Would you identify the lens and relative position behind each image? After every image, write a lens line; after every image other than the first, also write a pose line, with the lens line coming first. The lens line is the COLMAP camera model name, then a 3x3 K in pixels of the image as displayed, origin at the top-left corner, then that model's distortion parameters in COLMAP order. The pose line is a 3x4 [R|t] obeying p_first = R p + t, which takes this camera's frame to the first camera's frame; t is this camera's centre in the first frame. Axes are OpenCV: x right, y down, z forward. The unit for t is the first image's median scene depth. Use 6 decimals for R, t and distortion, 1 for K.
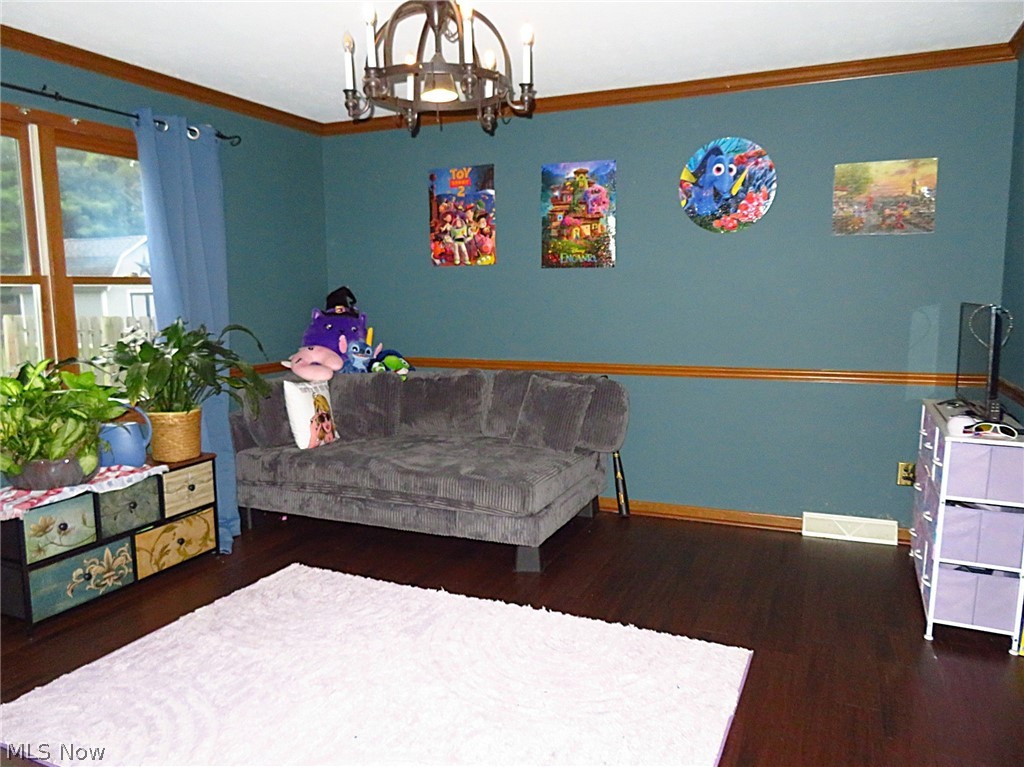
lens RADIAL K [[730.9, 0, 510.4], [0, 730.9, 383.8], [0, 0, 1]] dist [-0.012616, 0.004408]
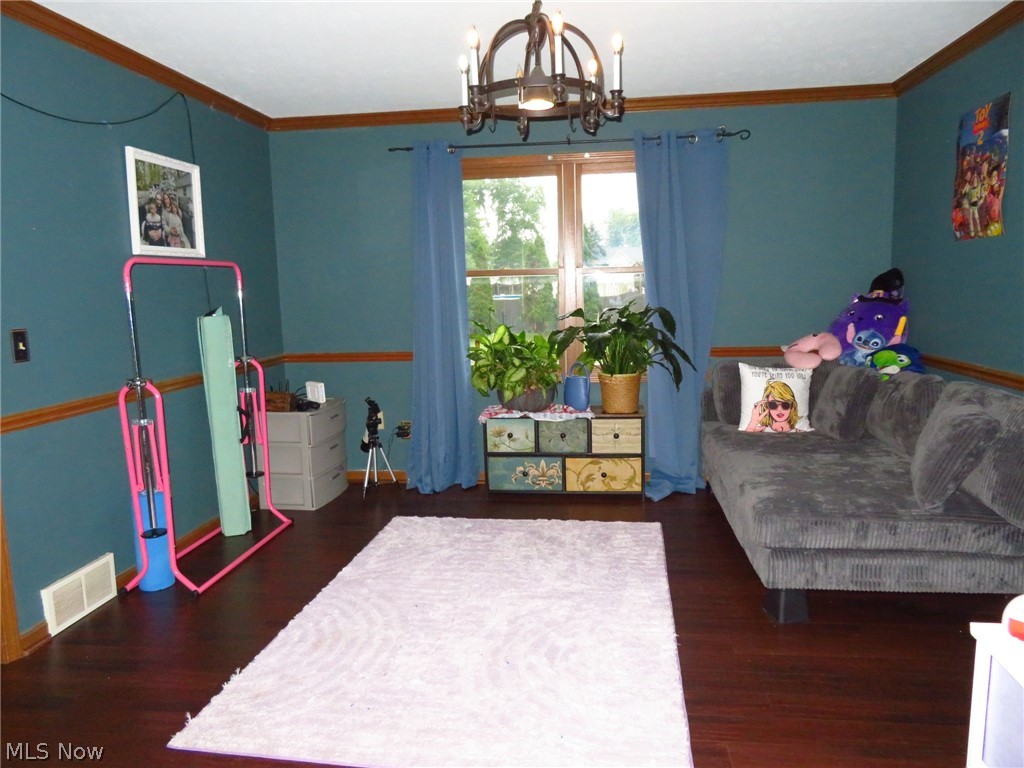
lens RADIAL K [[730.9, 0, 516.0], [0, 730.9, 382.4], [0, 0, 1]] dist [-0.012616, 0.004408]
pose [[0.293513, 0.130025, -0.947071, 0.683765], [-0.100231, 0.989432, 0.104778, -0.062327], [0.950686, 0.064173, 0.303444, 0.447188]]
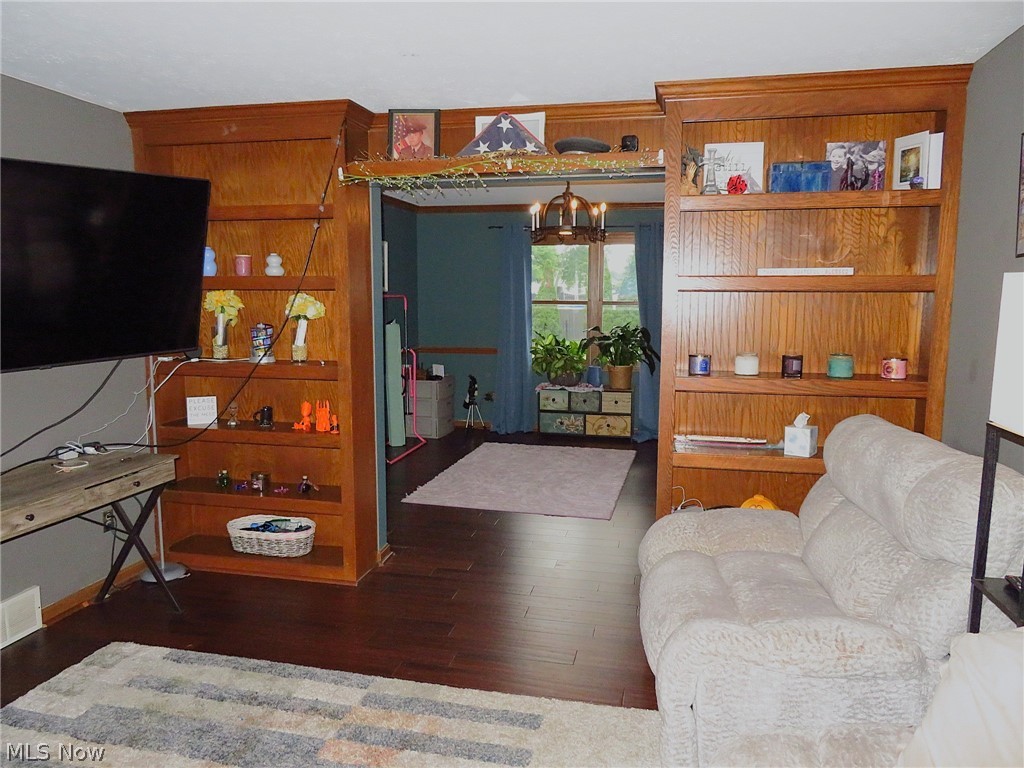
lens RADIAL K [[730.9, 0, 514.5], [0, 730.9, 386.4], [0, 0, 1]] dist [-0.012616, 0.004408]
pose [[0.202938, 0.134905, -0.969854, 1.540224], [-0.131399, 0.985258, 0.109553, -0.095643], [0.970335, 0.105205, 0.217673, 0.246921]]
